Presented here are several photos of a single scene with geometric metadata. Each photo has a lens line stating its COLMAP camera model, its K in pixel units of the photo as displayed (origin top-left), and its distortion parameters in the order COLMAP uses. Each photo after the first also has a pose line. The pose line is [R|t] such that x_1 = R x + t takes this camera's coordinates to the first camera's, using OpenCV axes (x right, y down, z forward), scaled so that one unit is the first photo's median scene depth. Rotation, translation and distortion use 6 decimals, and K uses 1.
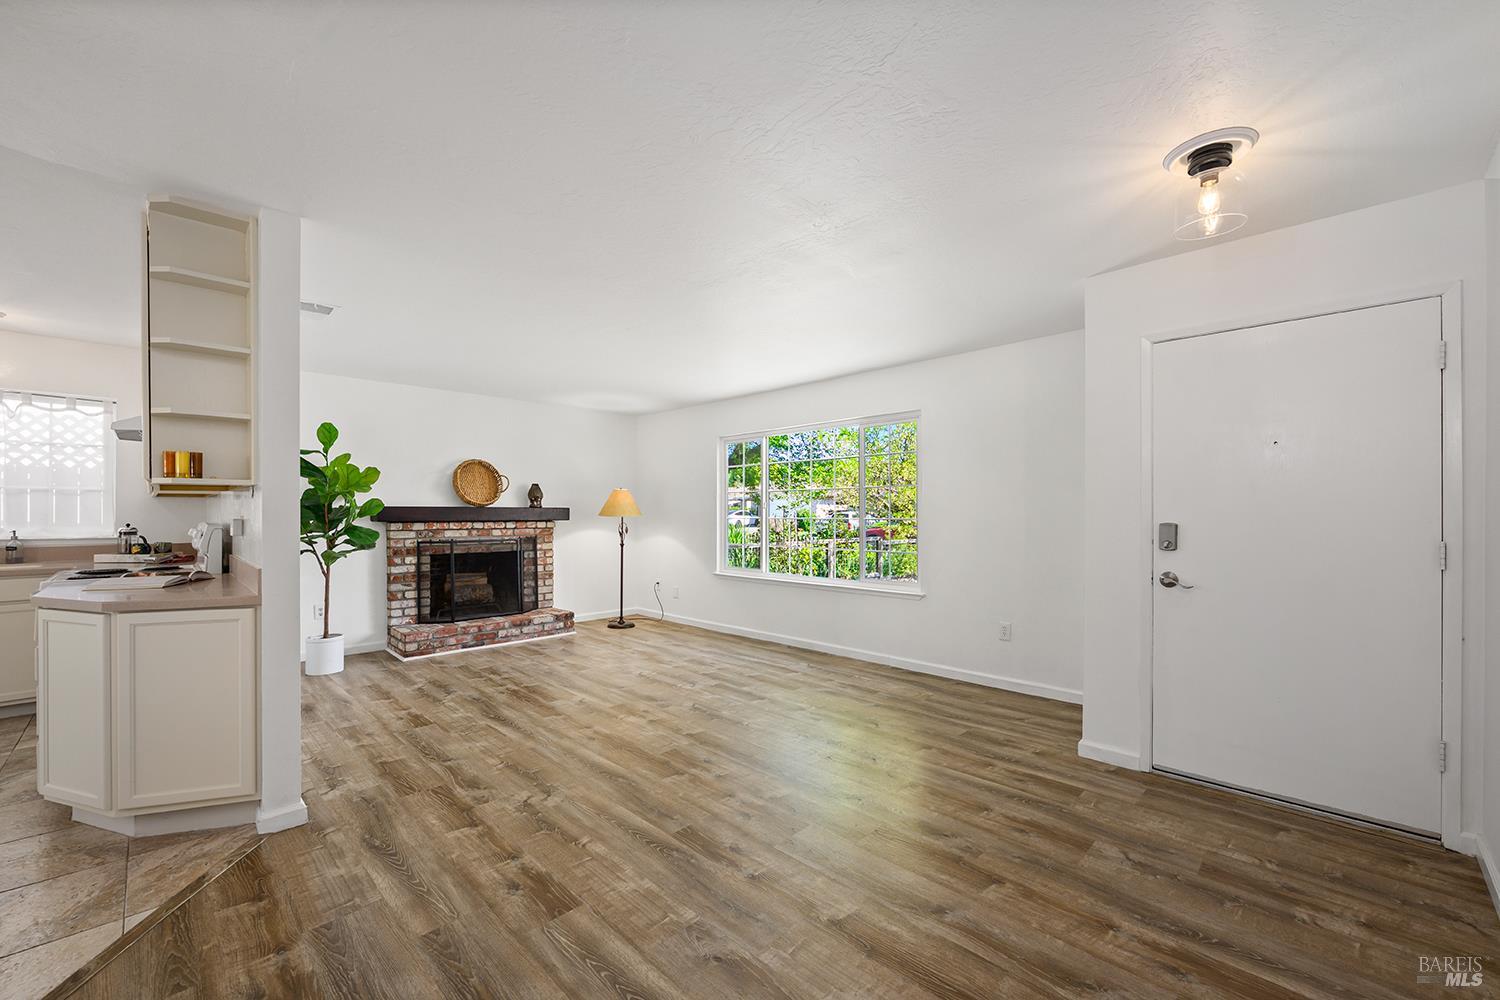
lens RADIAL K [[611.5, 0, 749.2], [0, 611.5, 512.1], [0, 0, 1]] dist [0.000176, 0.000154]
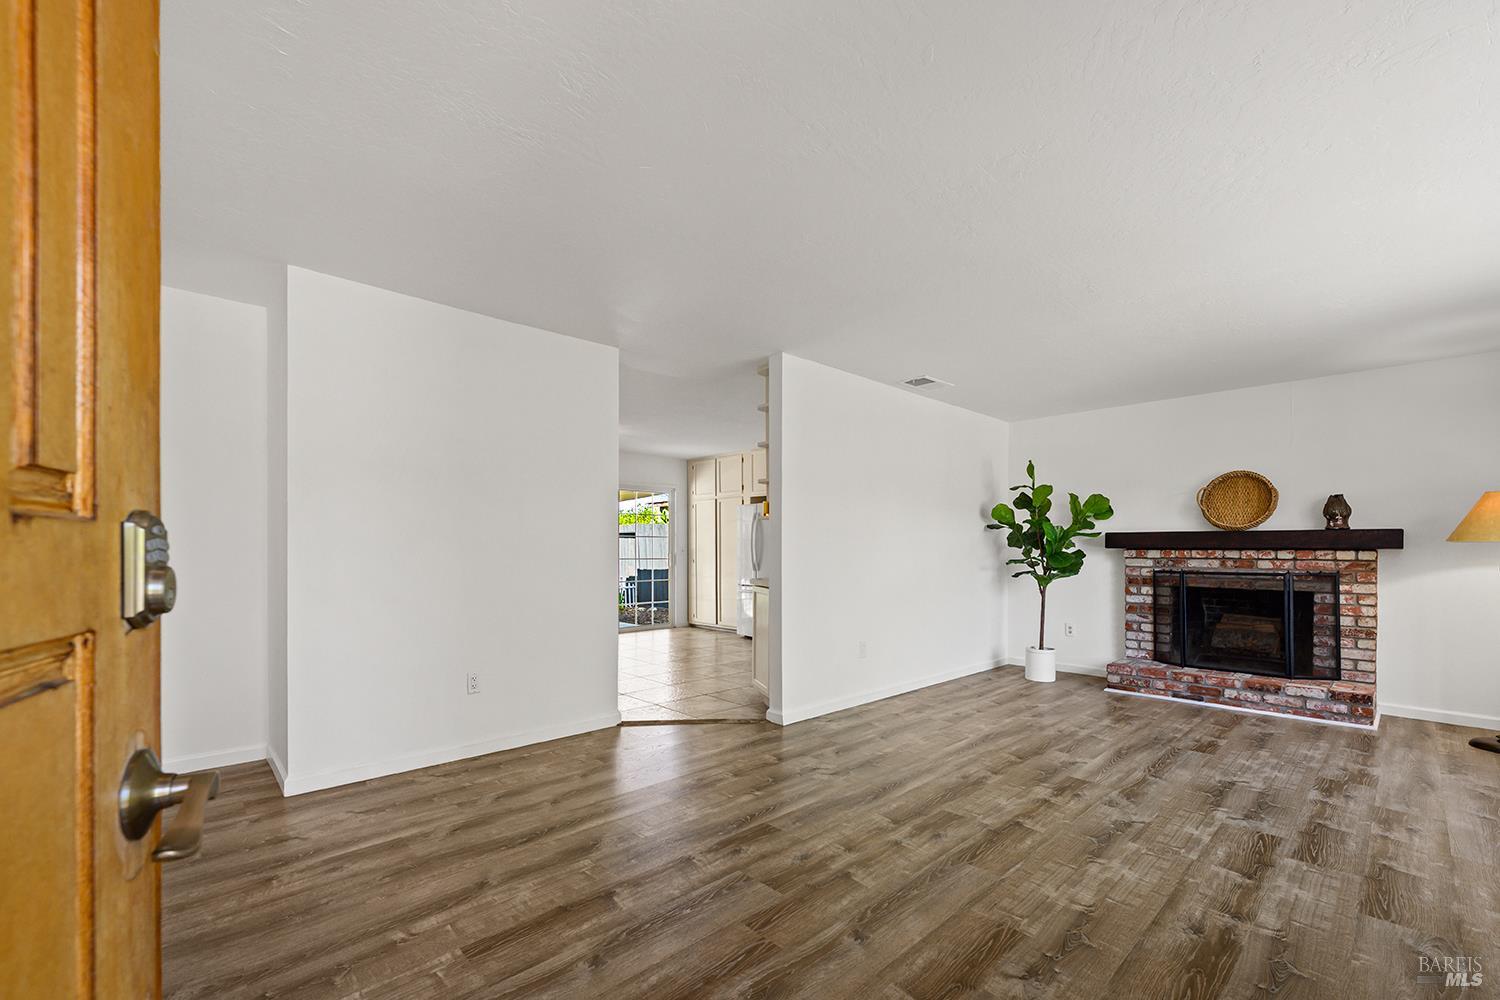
lens RADIAL K [[619.8, 0, 744.9], [0, 619.8, 547.5], [0, 0, 1]] dist [-0.003009, -0.000494]
pose [[-0.036167, -0.004203, -0.999337, 0.413731], [-0.003939, 0.999984, -0.004063, 0.020240], [0.999338, 0.003790, -0.036183, 0.430072]]
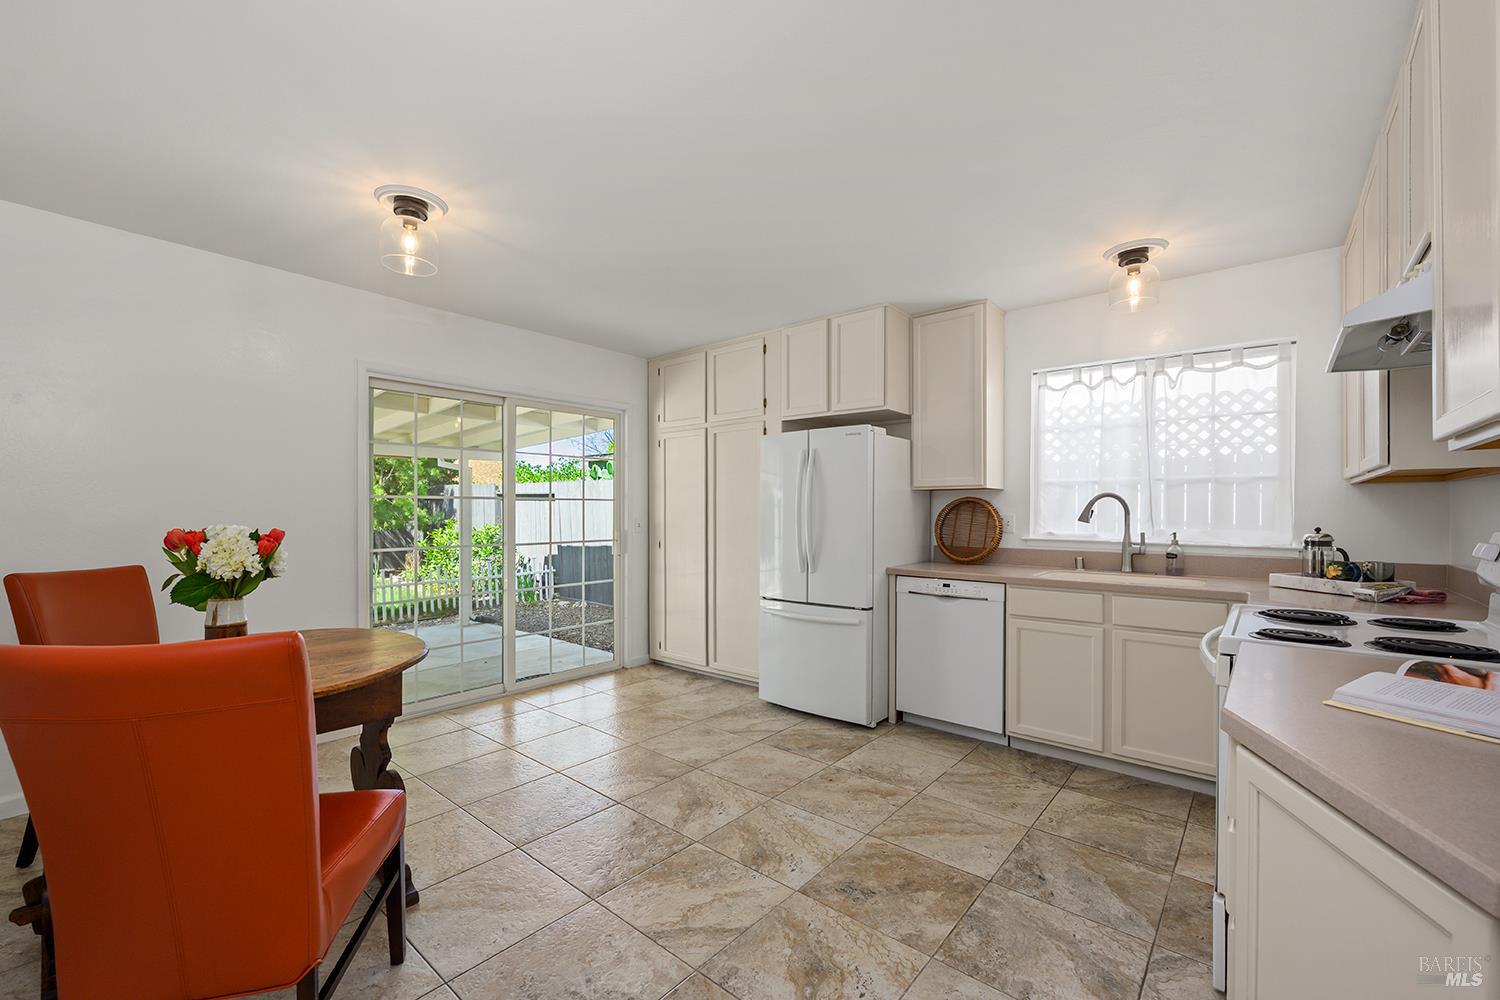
lens RADIAL K [[611.5, 0, 749.2], [0, 611.5, 512.1], [0, 0, 1]] dist [0.000176, 0.000154]
pose [[0.090109, 0.000926, -0.995931, -0.343338], [-0.000748, 0.999999, 0.000862, 0.002397], [0.995932, 0.000668, 0.090110, 0.282368]]
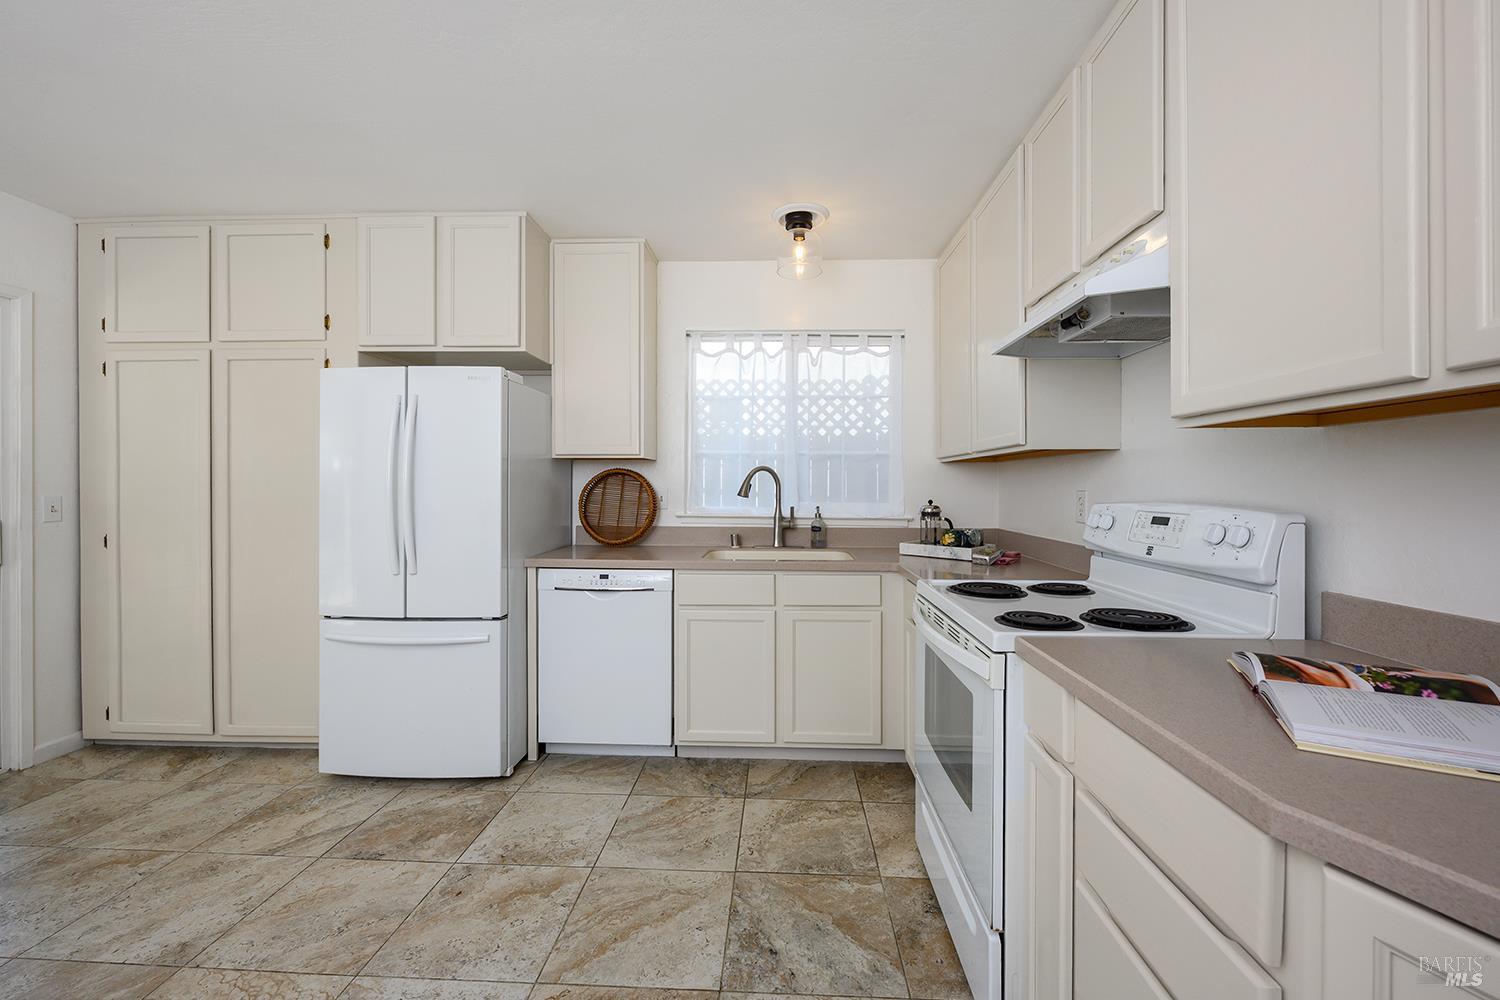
lens RADIAL K [[608.3, 0, 756.6], [0, 608.3, 488.8], [0, 0, 1]] dist [-0.002962, -0.000330]
pose [[0.677666, 0.005032, -0.735352, -0.487054], [-0.001908, 0.999985, 0.005085, 0.002079], [0.735367, -0.002043, 0.677666, 0.290742]]
